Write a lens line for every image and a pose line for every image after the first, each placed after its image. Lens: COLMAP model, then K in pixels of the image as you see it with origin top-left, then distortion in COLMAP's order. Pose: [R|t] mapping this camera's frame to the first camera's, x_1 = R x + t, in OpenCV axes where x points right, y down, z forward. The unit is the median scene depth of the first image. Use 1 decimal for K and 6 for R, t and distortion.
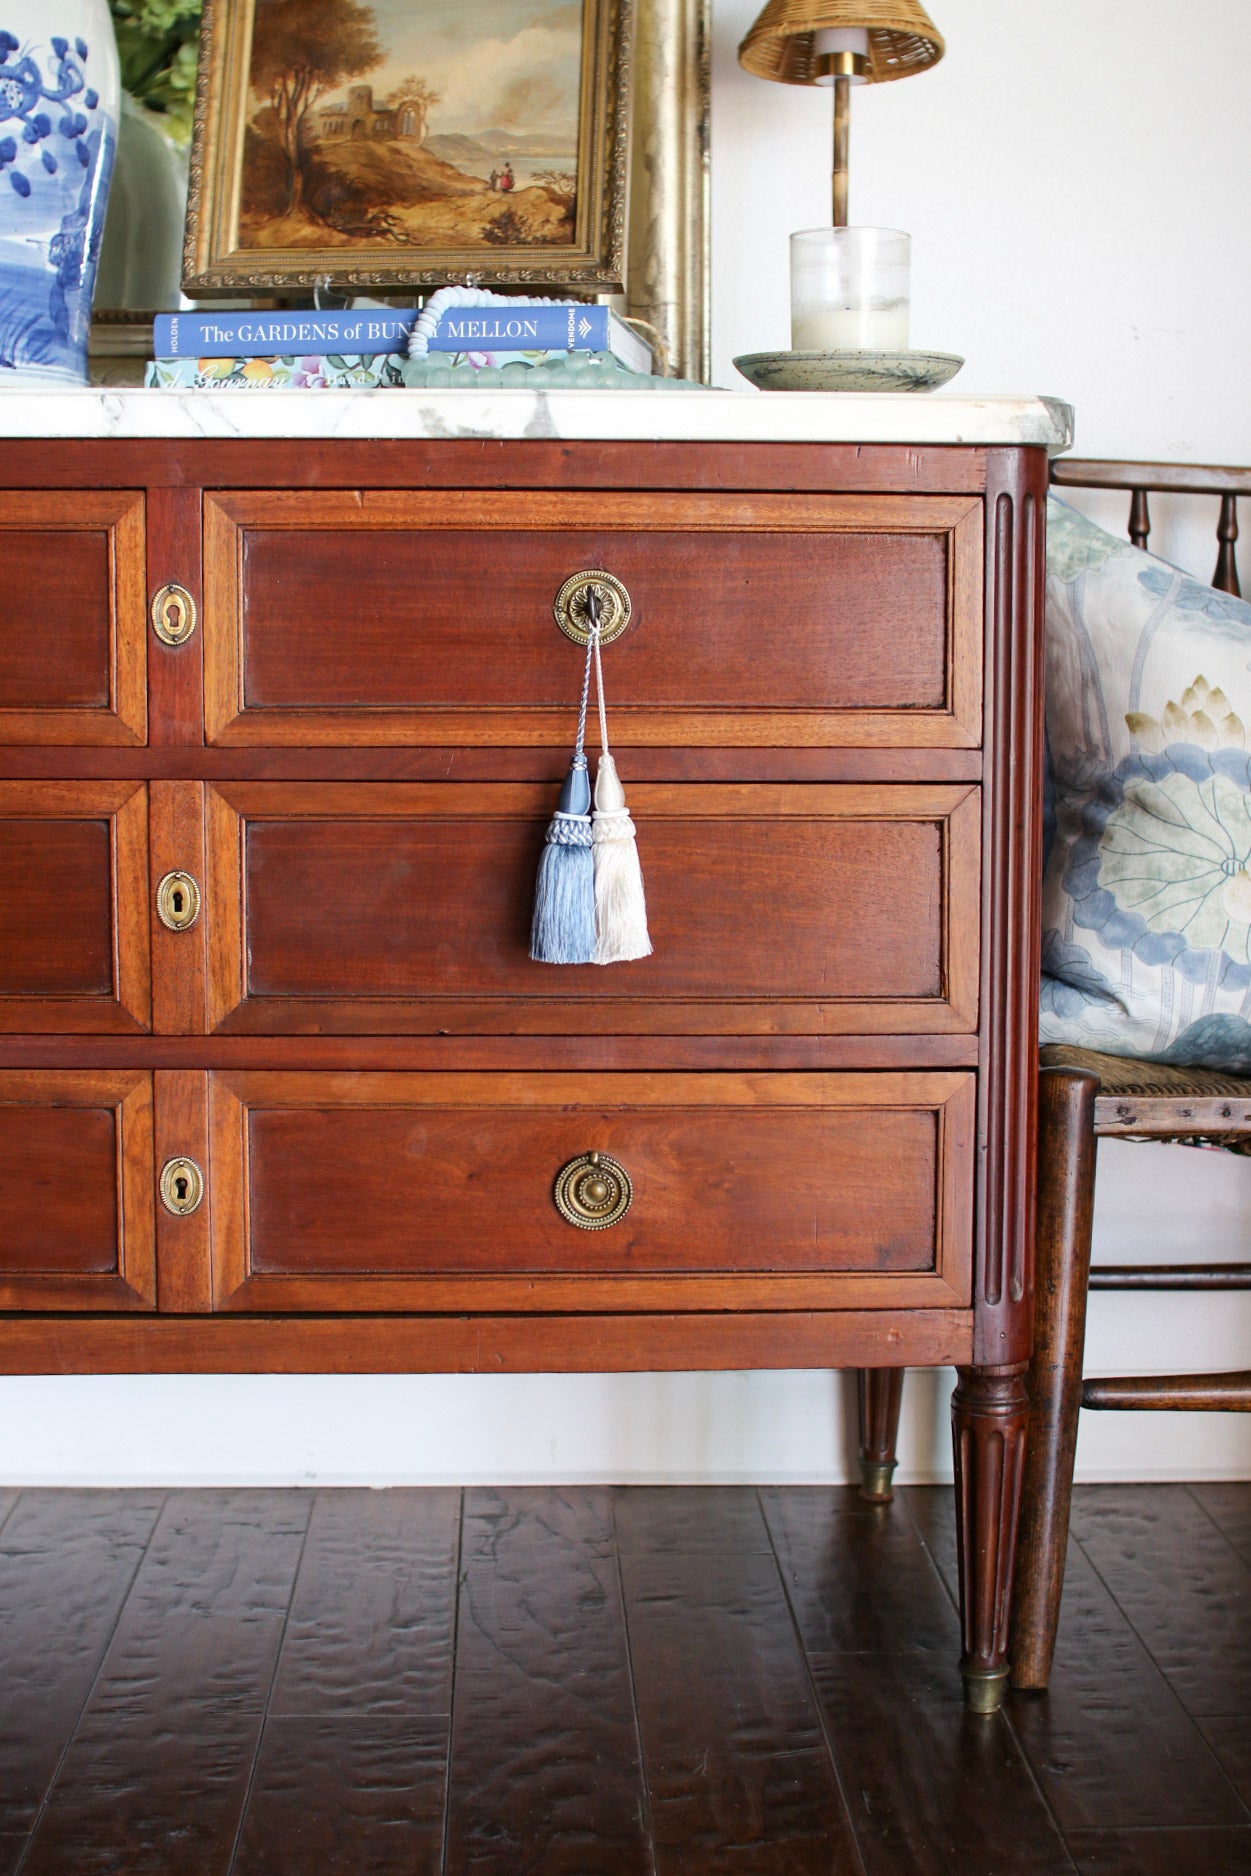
lens RADIAL K [[2674.4, 0, 625.5], [0, 2674.4, 938.0], [0, 0, 1]] dist [-0.193810, 0.324250]
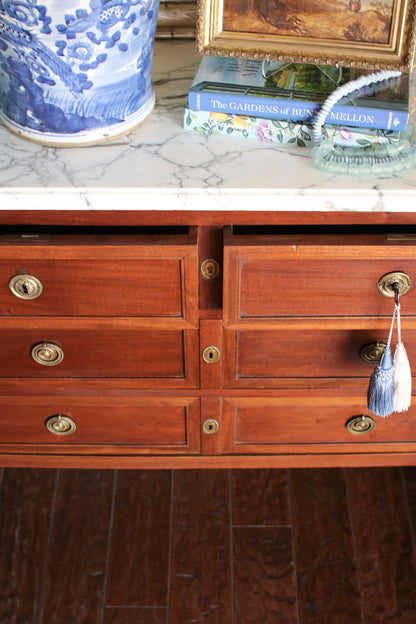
lens RADIAL K [[880.2, 0, 208.0], [0, 880.2, 312.0], [0, 0, 1]] dist [-0.178551, 0.236860]
pose [[0.998919, 0.026880, -0.037917, -0.133241], [0.001947, 0.790882, 0.611965, -0.526668], [0.046437, -0.611378, 0.789975, 0.347922]]
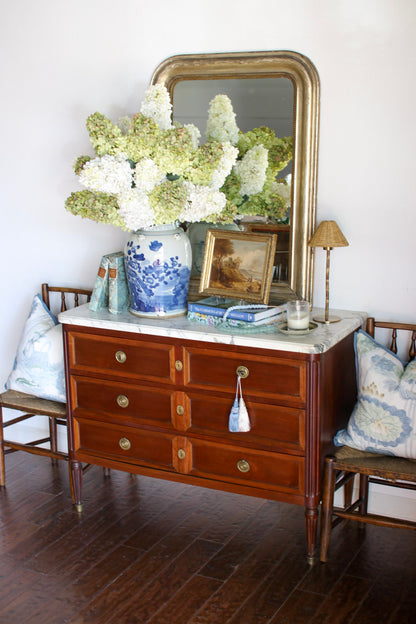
lens RADIAL K [[906.6, 0, 208.0], [0, 906.6, 312.0], [0, 0, 1]] dist [-0.169175, 0.183620]
pose [[0.870930, 0.096009, -0.481938, 0.821836], [-0.029566, 0.989190, 0.143631, -0.509378], [0.490518, -0.110843, 0.864353, -0.700504]]
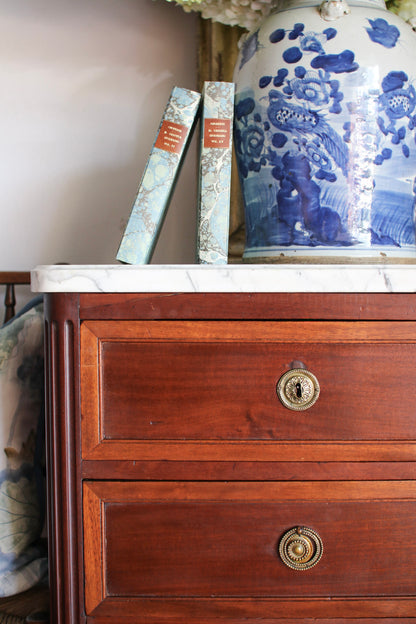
lens RADIAL K [[871.0, 0, 208.0], [0, 871.0, 312.0], [0, 0, 1]] dist [-0.176521, 0.196679]
pose [[0.997484, -0.009955, -0.070188, -0.326733], [0.004531, 0.997020, -0.077016, -0.122530], [0.070746, 0.076504, 0.994556, 0.375573]]
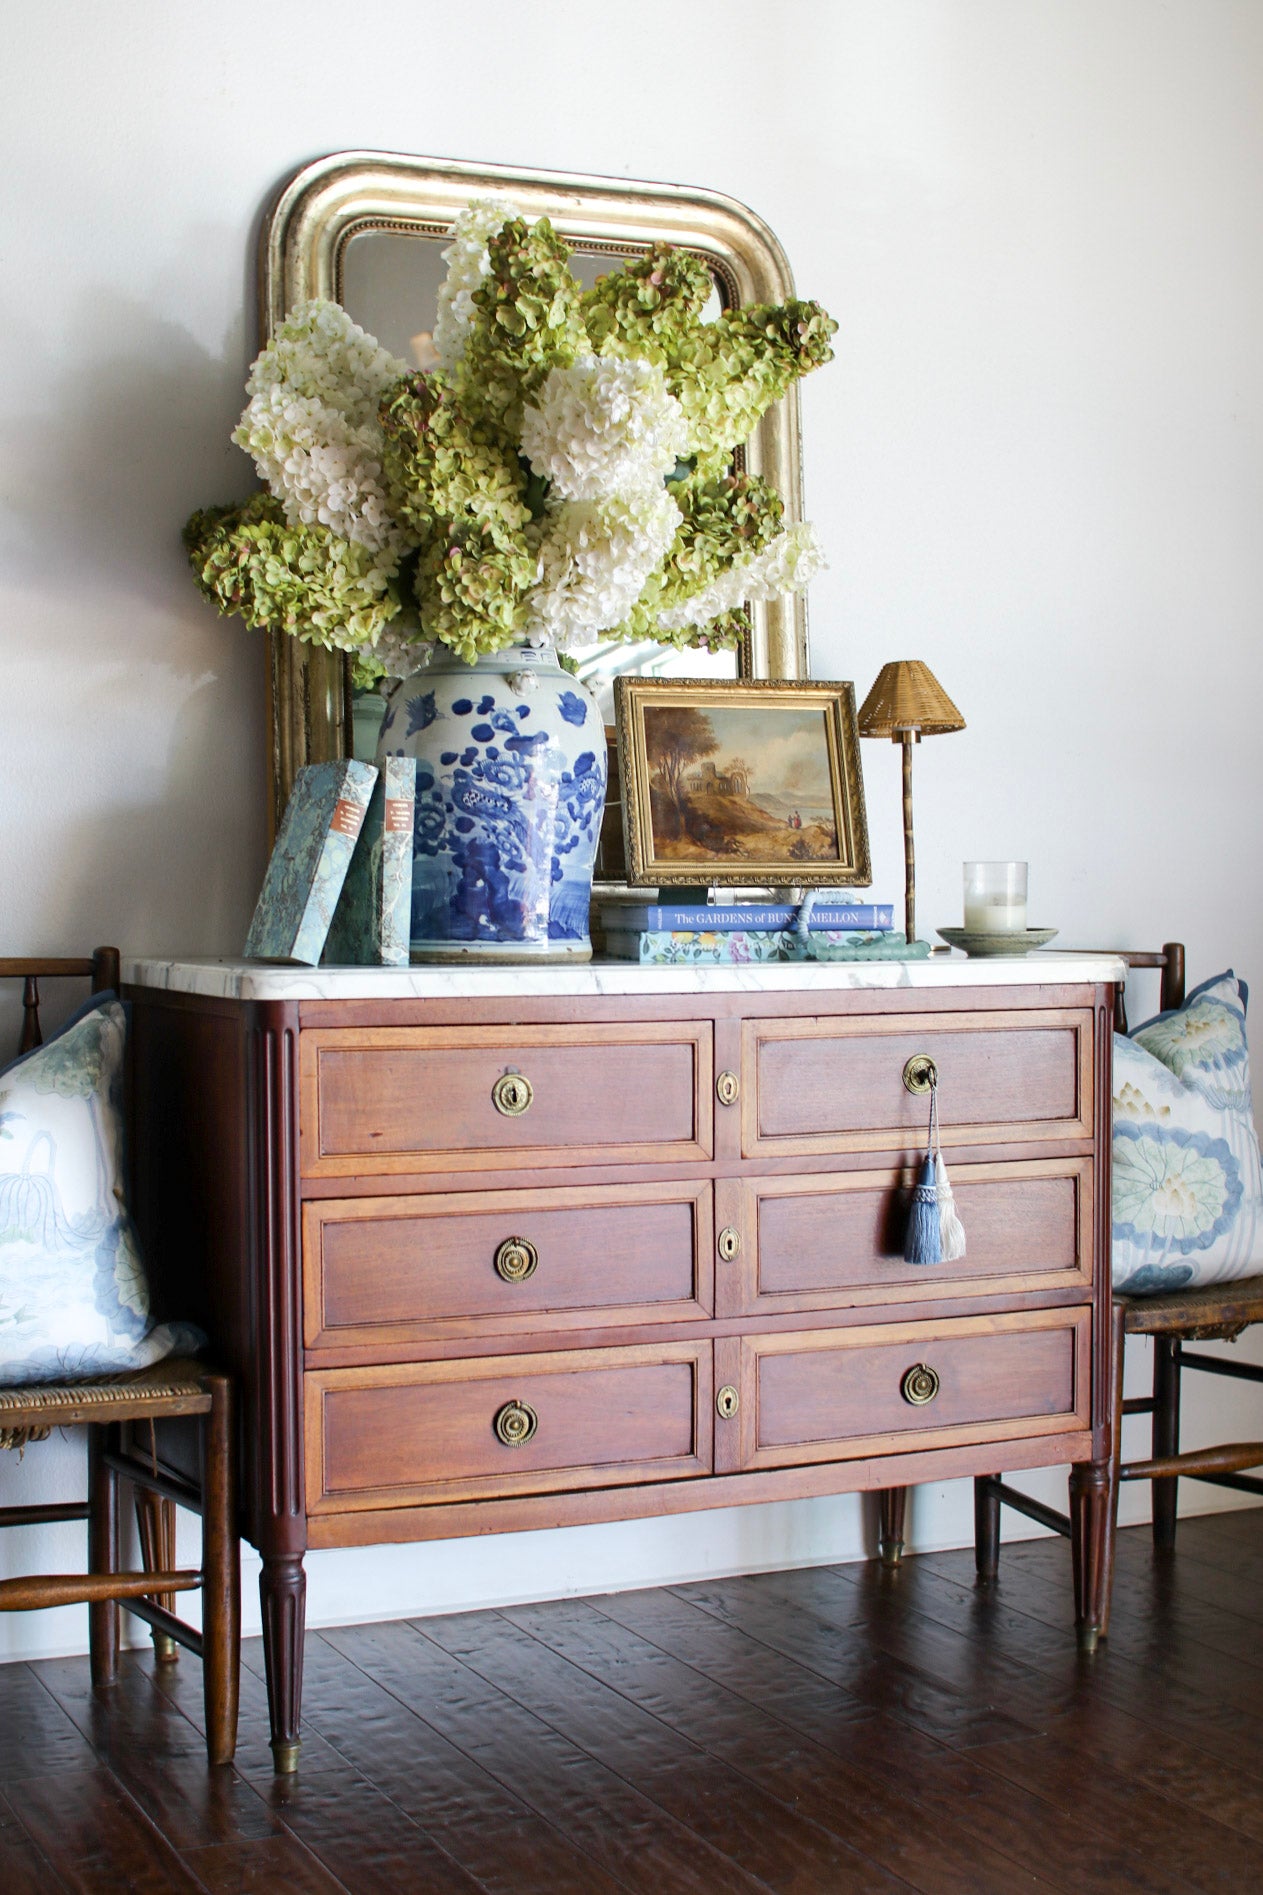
lens RADIAL K [[2673.0, 0, 631.5], [0, 2673.0, 947.5], [0, 0, 1]] dist [-0.178551, 0.236860]
pose [[0.922141, -0.018998, 0.386387, -0.880841], [0.047332, 0.996830, -0.063950, -0.097417], [-0.383948, 0.077259, 0.920117, -0.629975]]
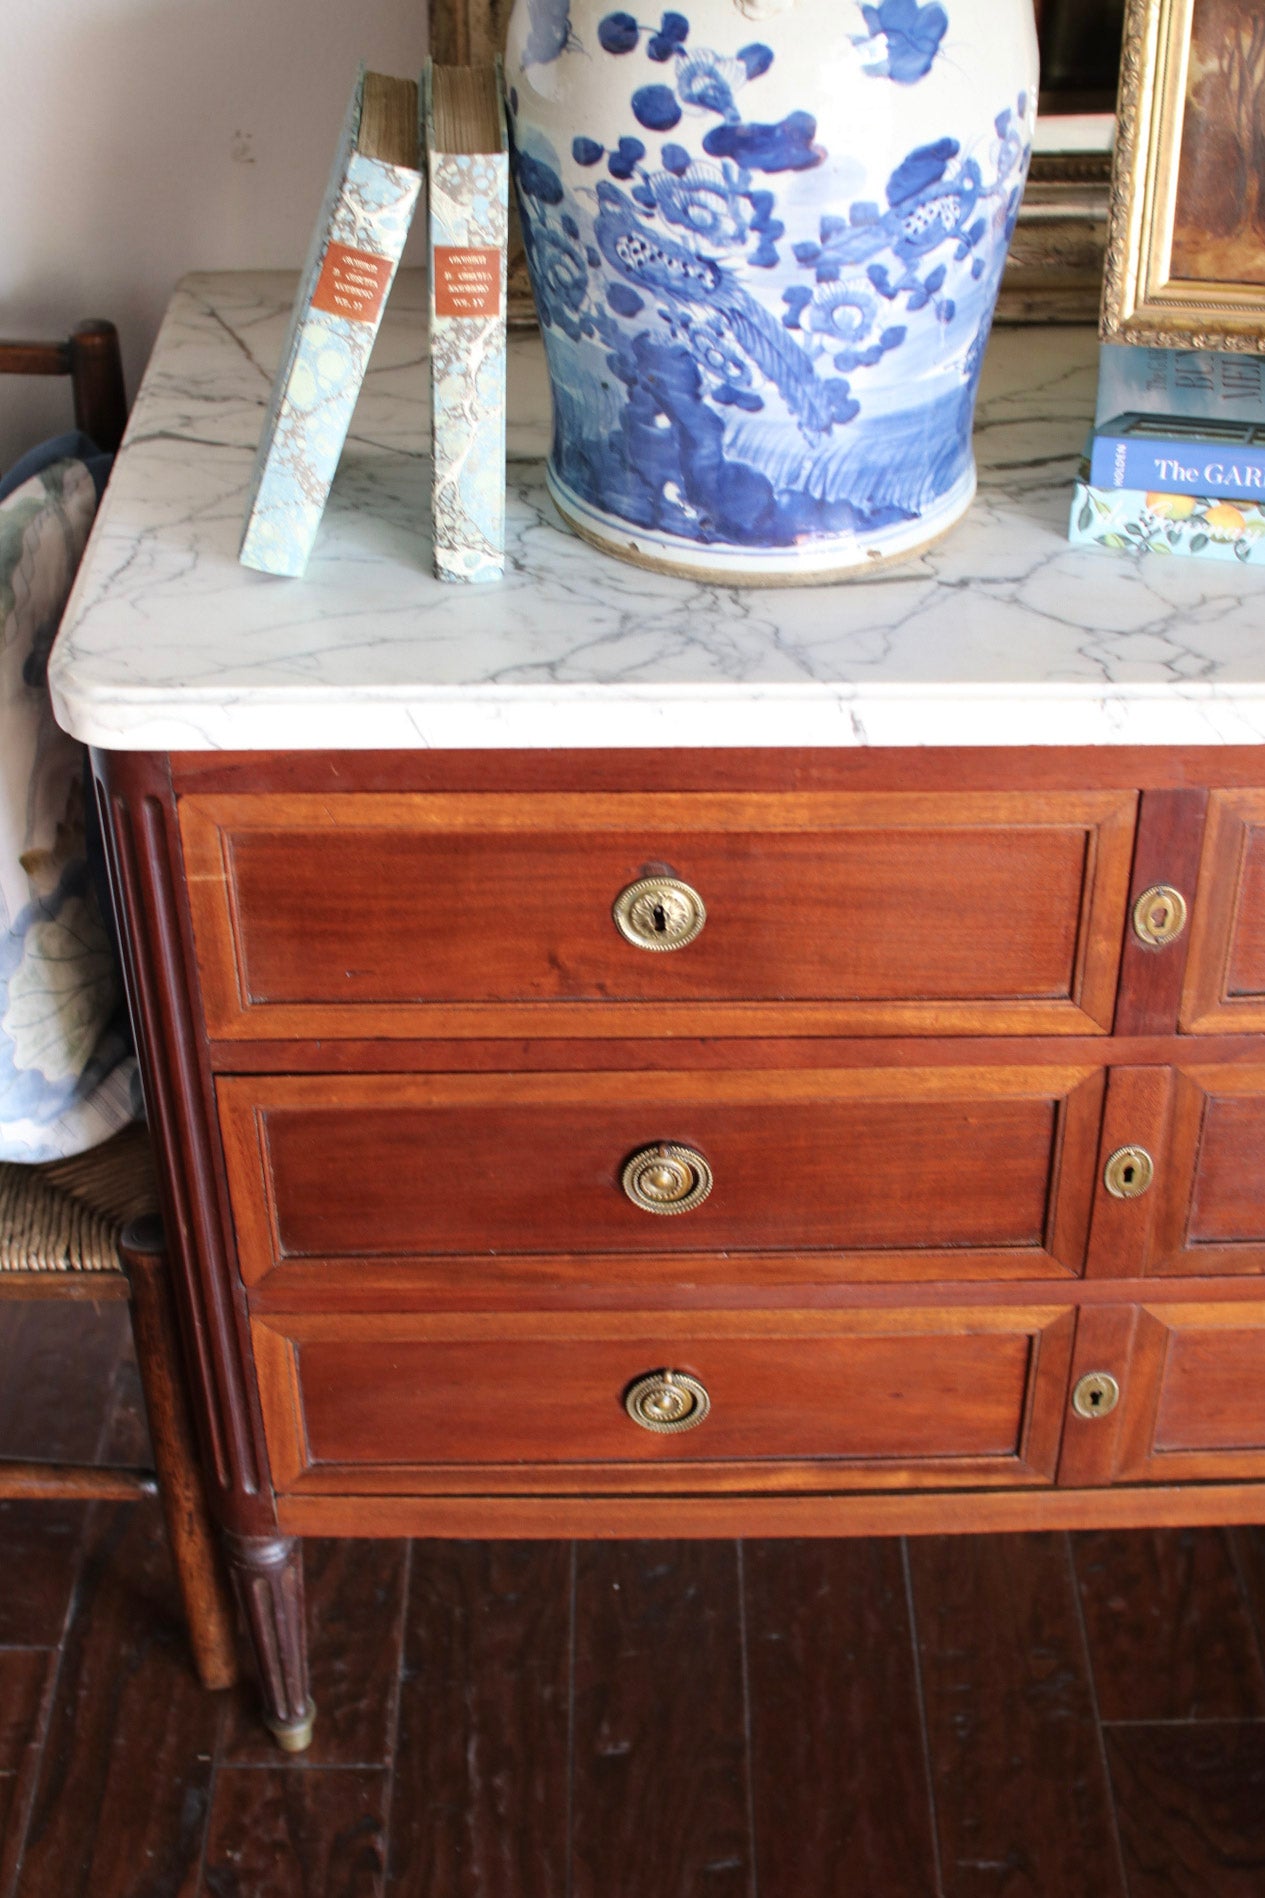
lens RADIAL K [[2677.2, 0, 632.5], [0, 2677.2, 949.0], [0, 0, 1]] dist [-0.178551, 0.236860]
pose [[0.999041, 0.009189, -0.042817, -0.282498], [0.013955, 0.859962, 0.510166, -0.511997], [0.041509, -0.510275, 0.859009, 0.246009]]
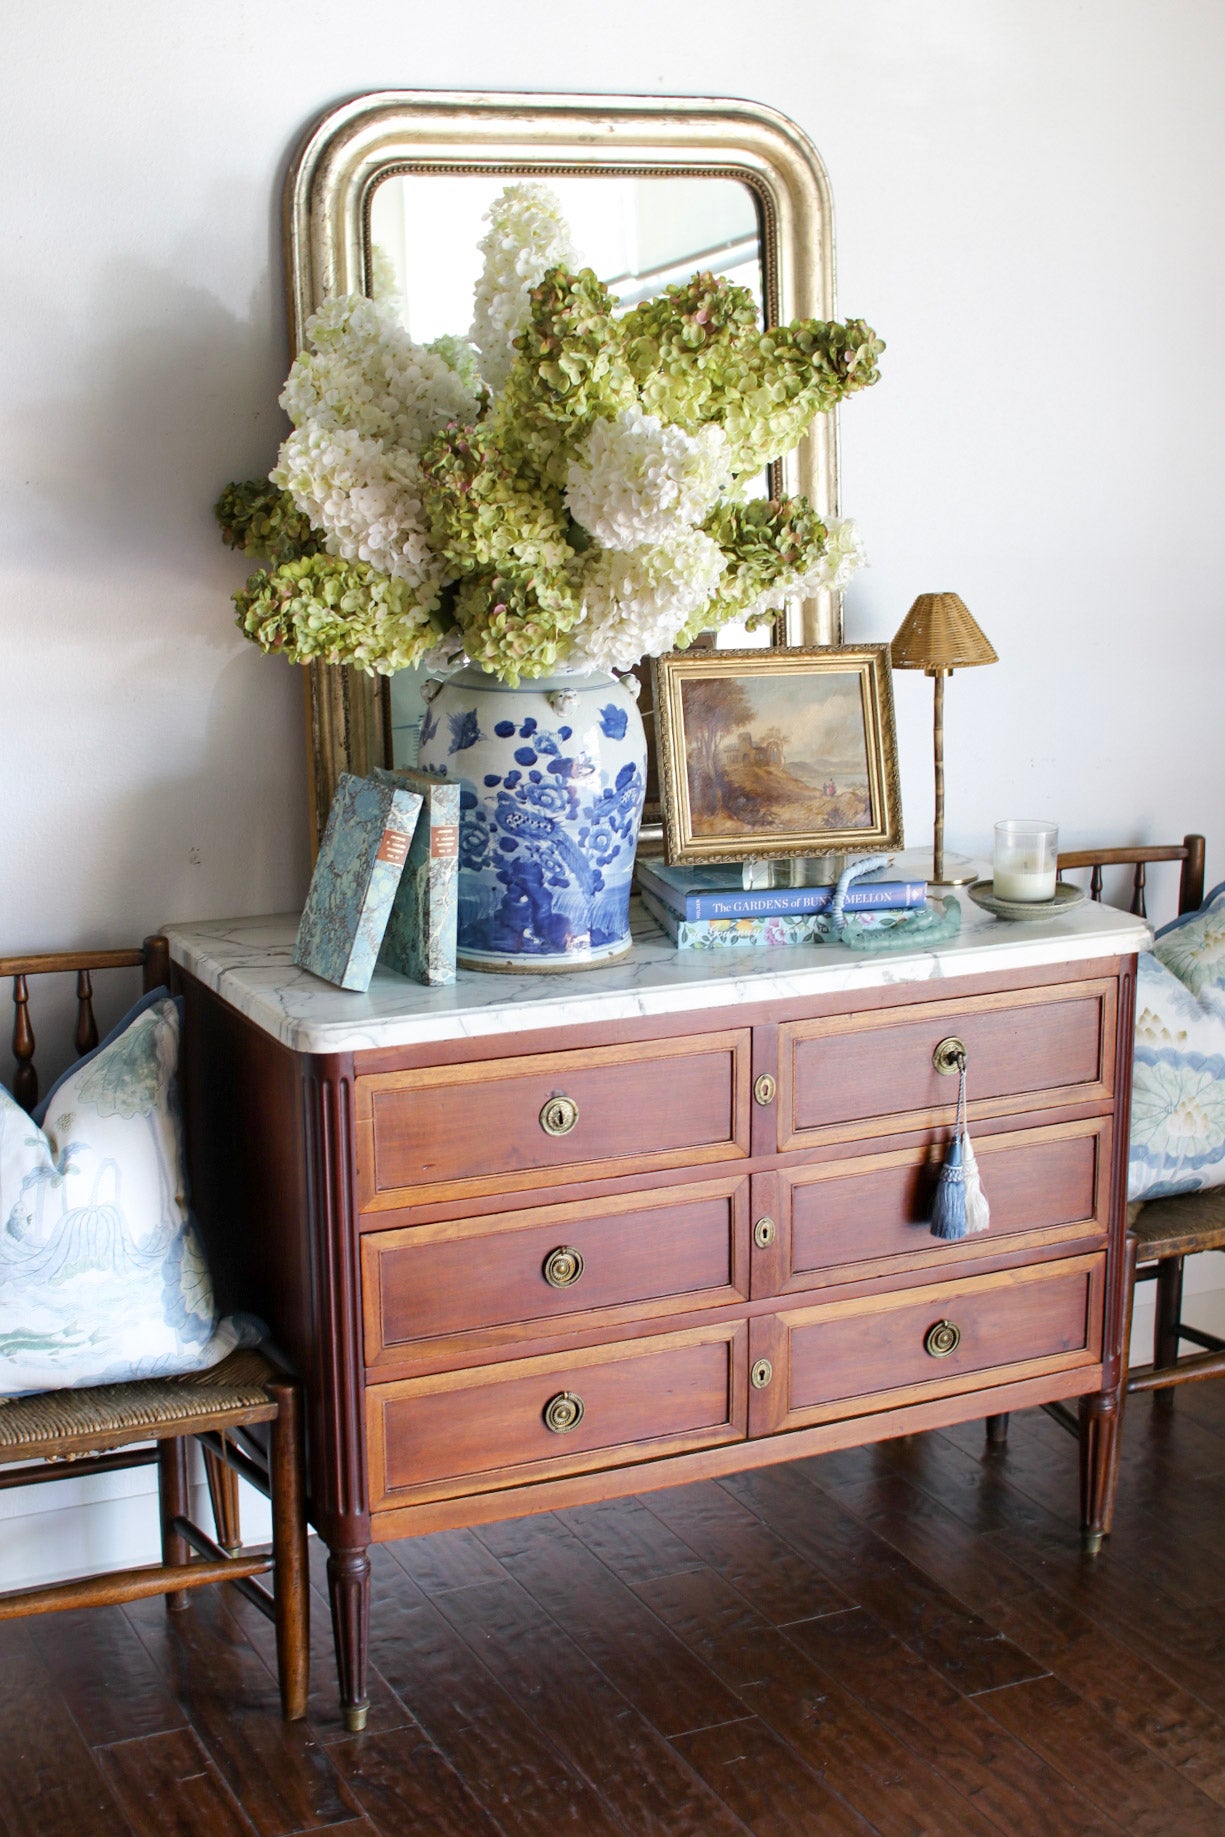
lens RADIAL K [[2668.9, 0, 612.5], [0, 2668.9, 918.5], [0, 0, 1]] dist [-0.169175, 0.183620]
pose [[0.922964, -0.097465, 0.372342, -0.905208], [0.049309, 0.989377, 0.136754, -0.475709], [-0.381715, -0.107859, 0.917965, -0.644799]]
